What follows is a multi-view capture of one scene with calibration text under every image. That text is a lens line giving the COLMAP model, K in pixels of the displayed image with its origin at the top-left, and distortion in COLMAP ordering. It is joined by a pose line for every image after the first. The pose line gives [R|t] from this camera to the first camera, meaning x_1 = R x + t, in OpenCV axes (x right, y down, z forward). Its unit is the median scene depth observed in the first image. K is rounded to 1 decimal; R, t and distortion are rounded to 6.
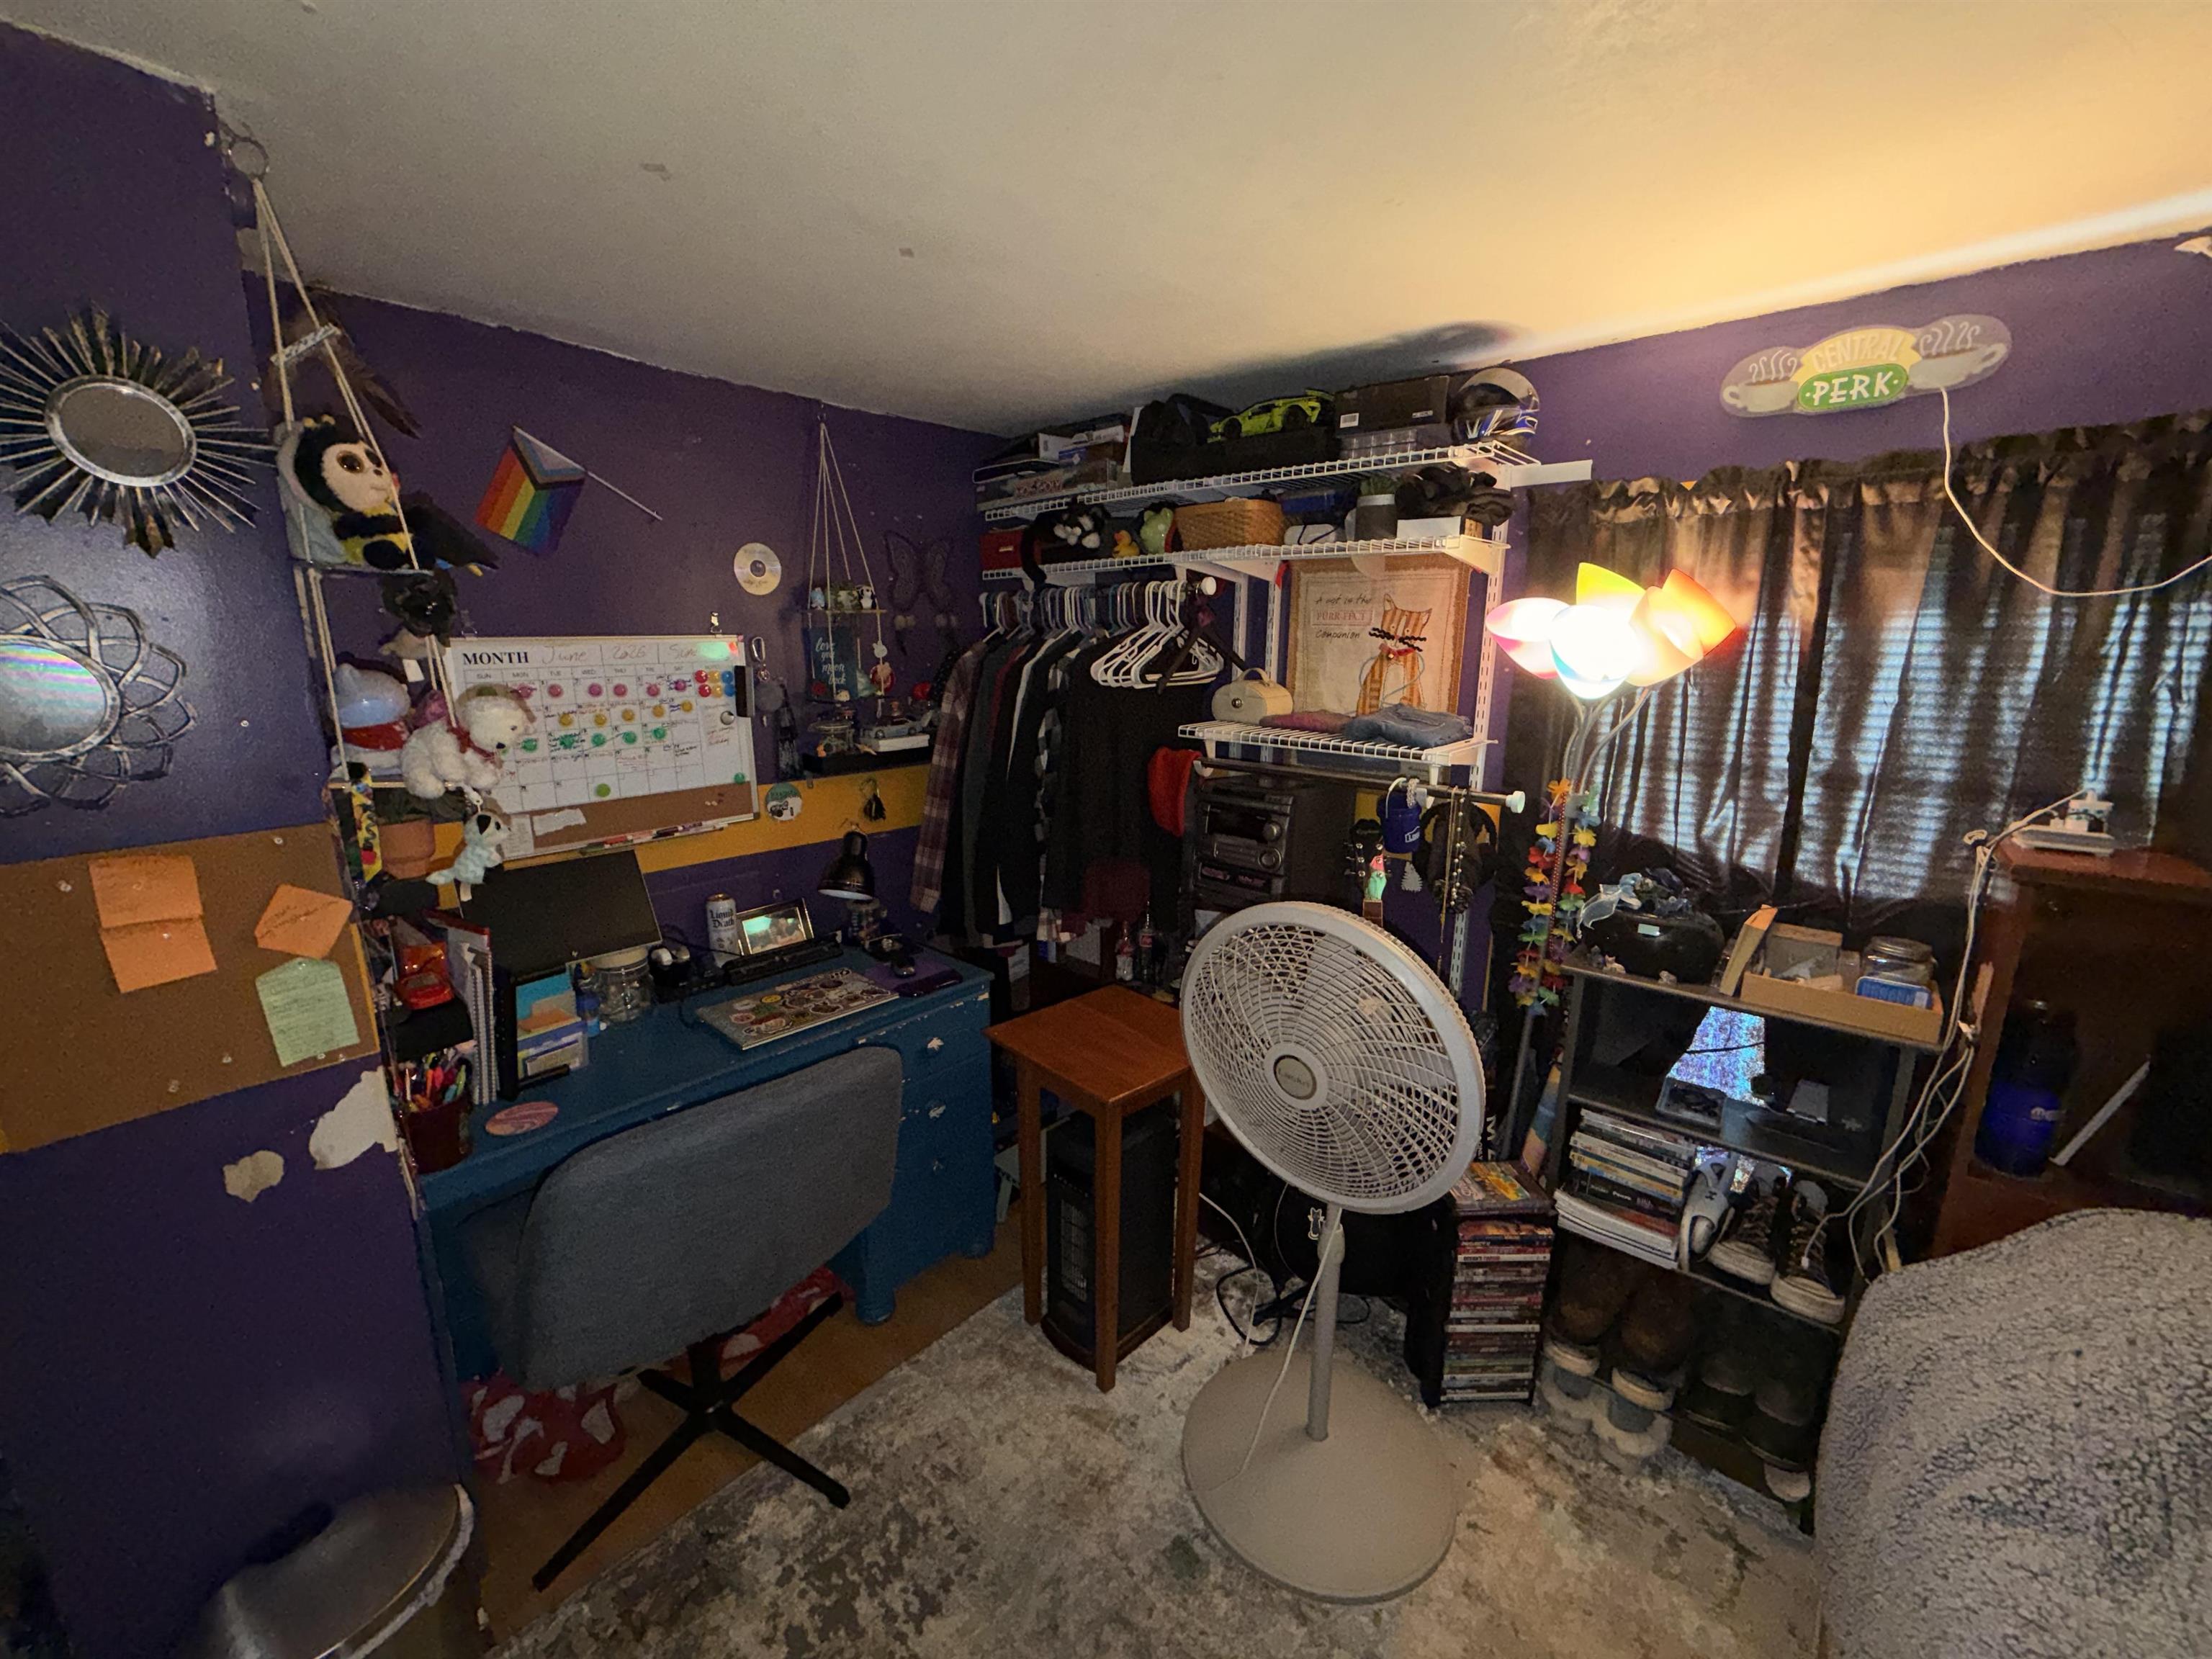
lens RADIAL K [[891.8, 0, 1104.9], [0, 891.8, 828.6], [0, 0, 1]] dist [0.011754, -0.001209]
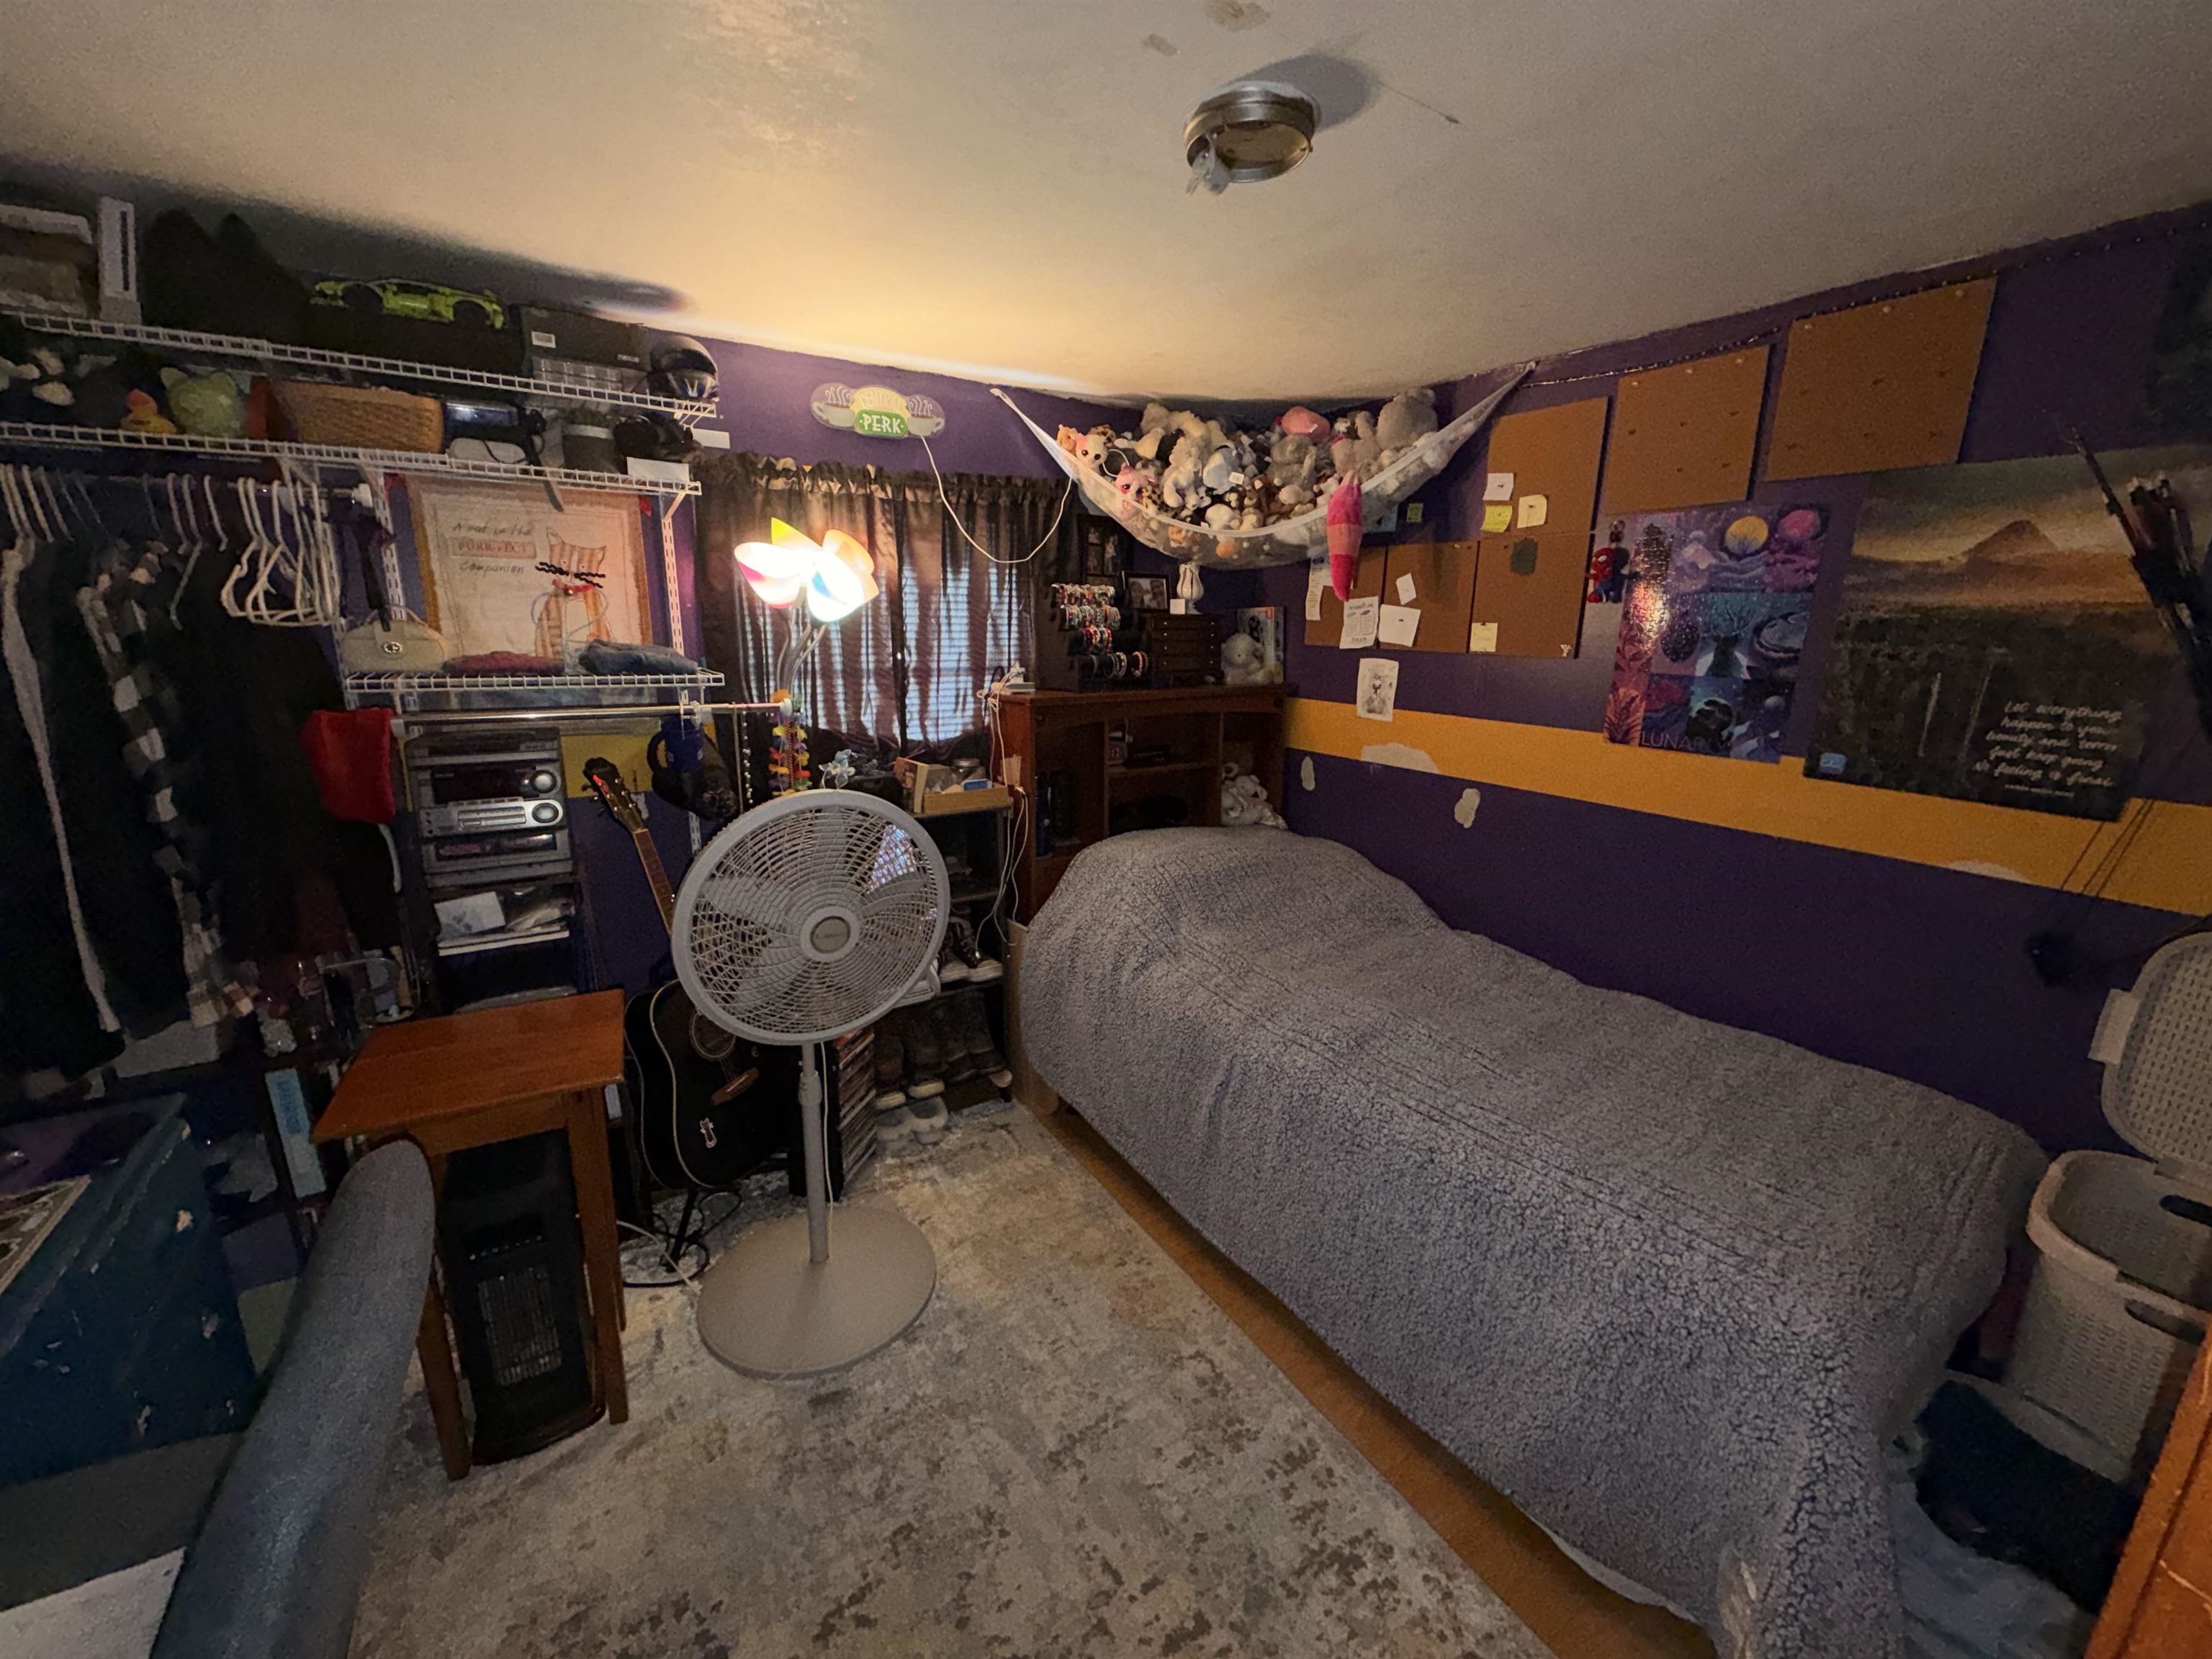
lens RADIAL K [[891.8, 0, 1106.3], [0, 891.8, 833.6], [0, 0, 1]] dist [0.011754, -0.001209]
pose [[0.251593, -0.232407, 0.939515, -0.650381], [0.197930, 0.962579, 0.185108, -0.002655], [-0.947378, 0.139387, 0.288178, 0.234253]]
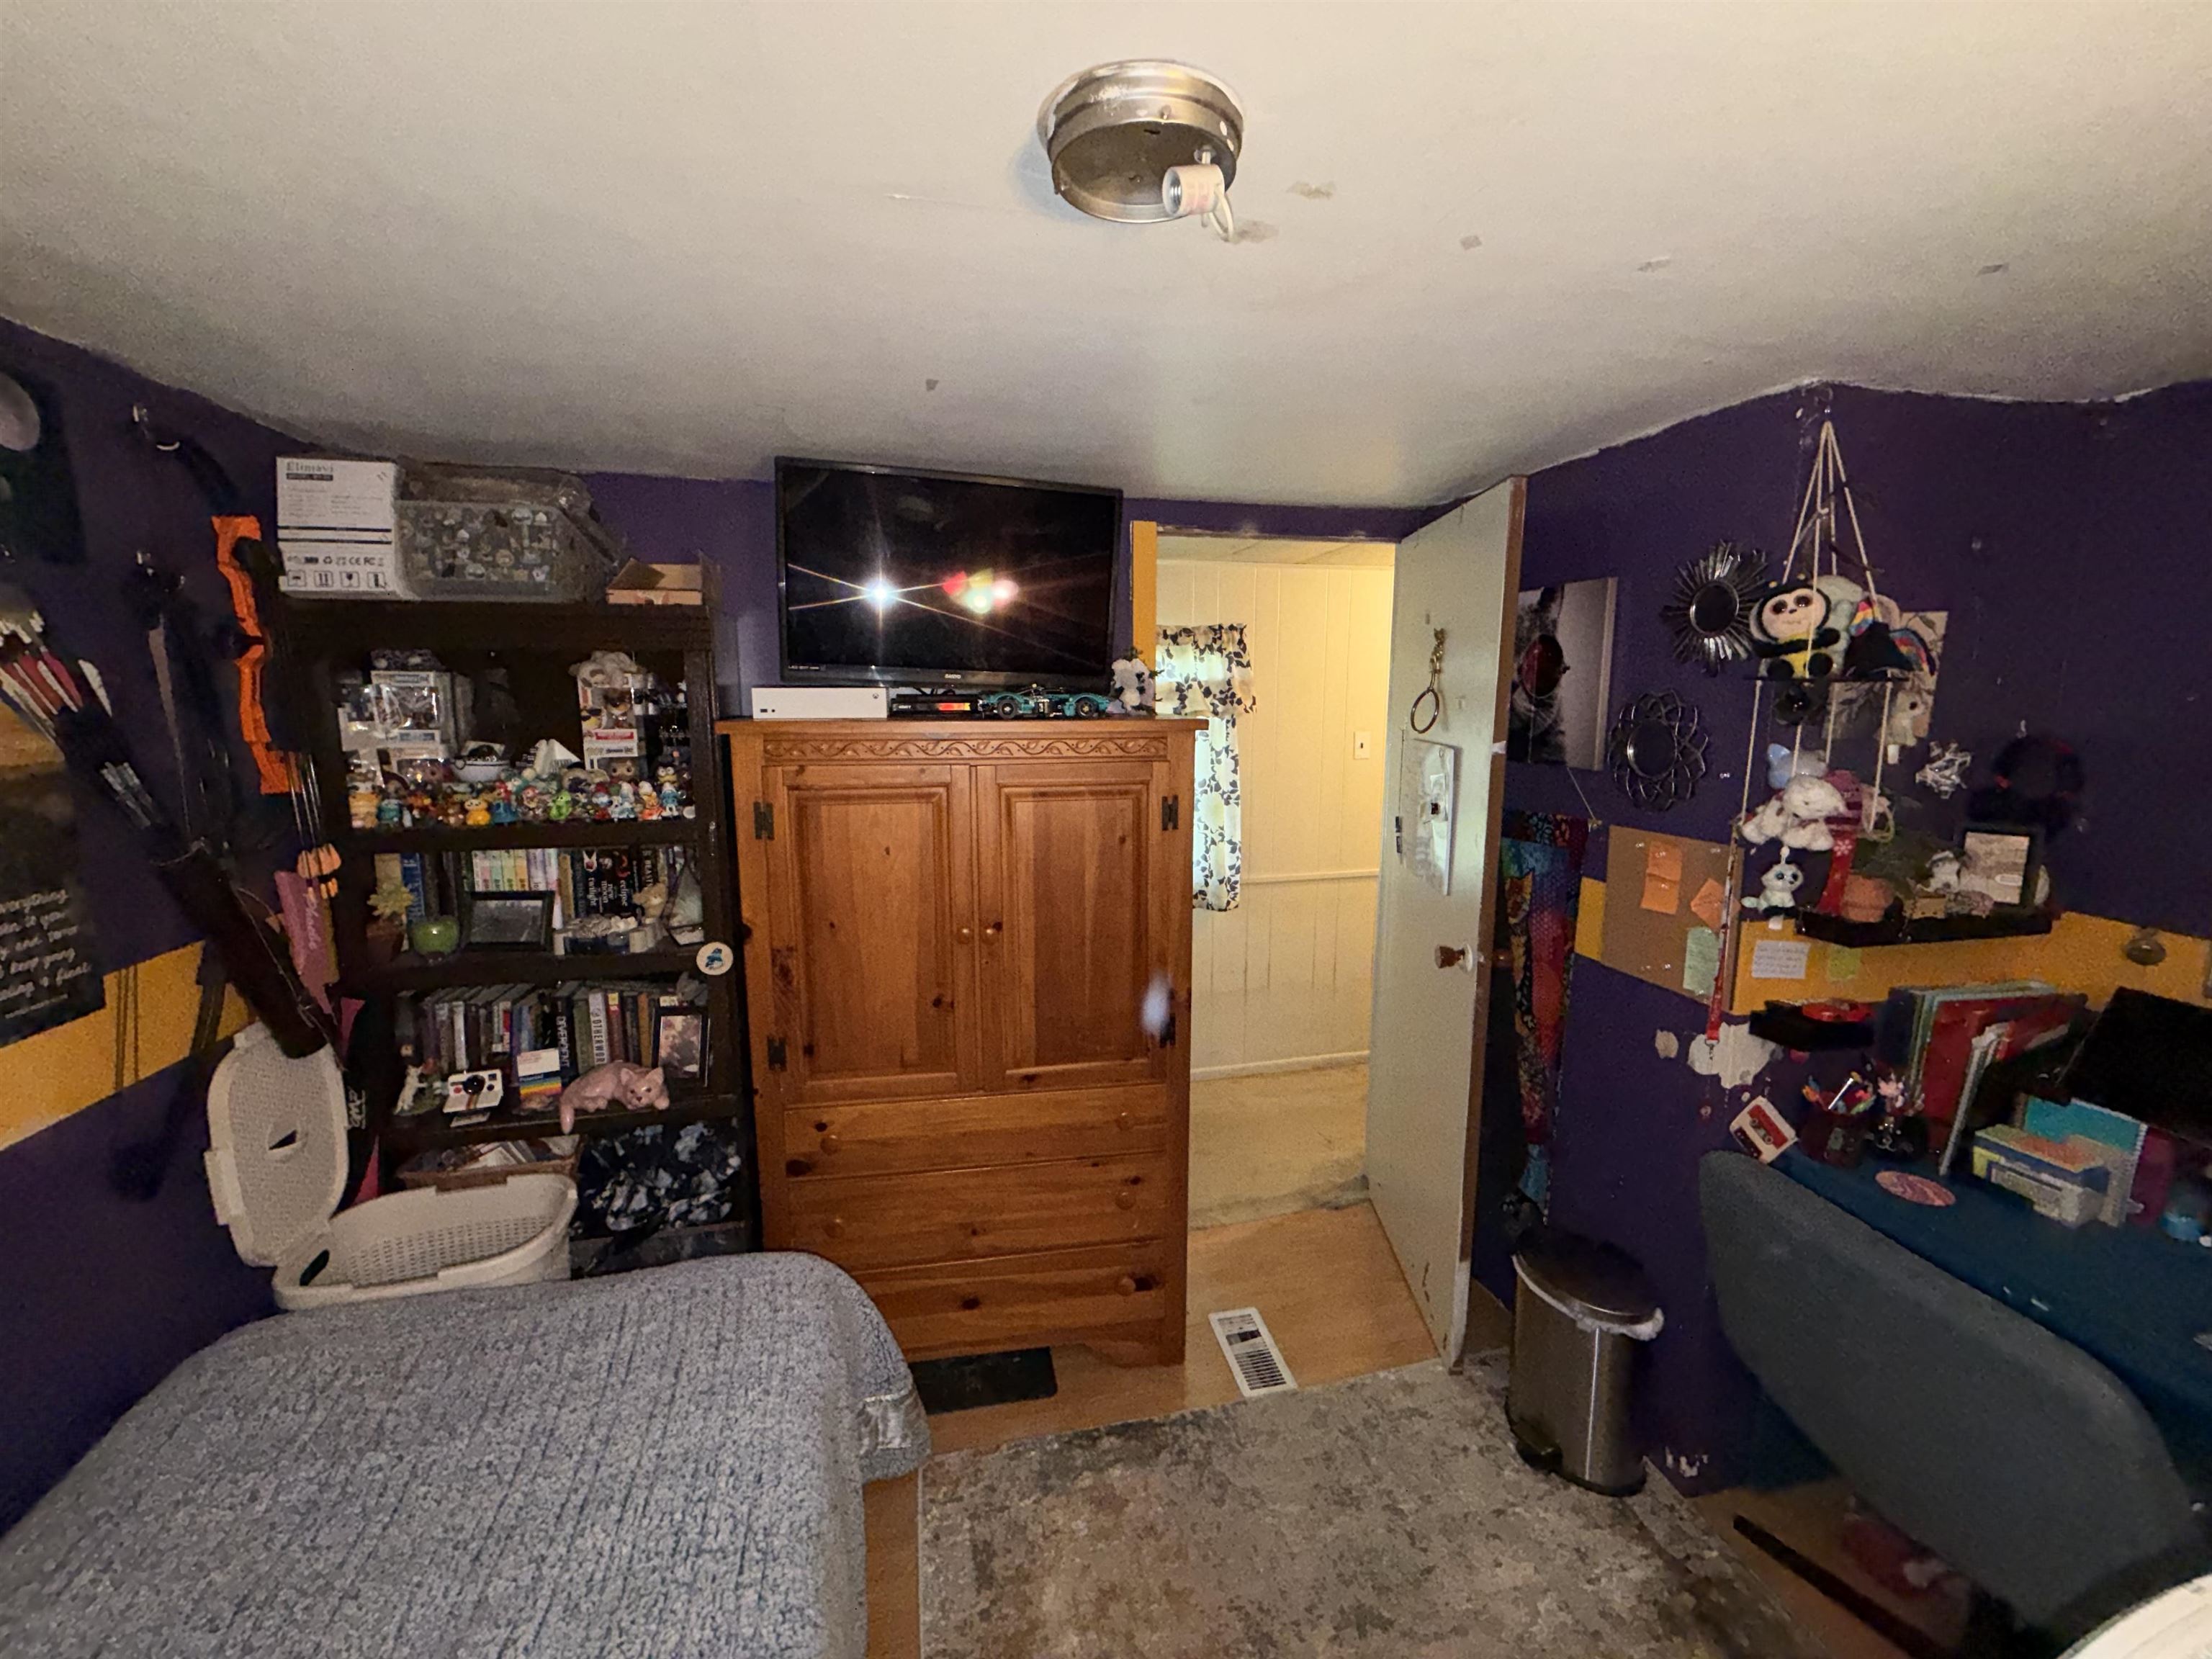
lens RADIAL K [[891.8, 0, 1097.8], [0, 891.8, 819.8], [0, 0, 1]] dist [0.011754, -0.001209]
pose [[-0.569612, 0.123716, -0.812549, 0.614655], [-0.181823, 0.945146, 0.271366, -0.171756], [0.801550, 0.302313, -0.515873, 0.587725]]
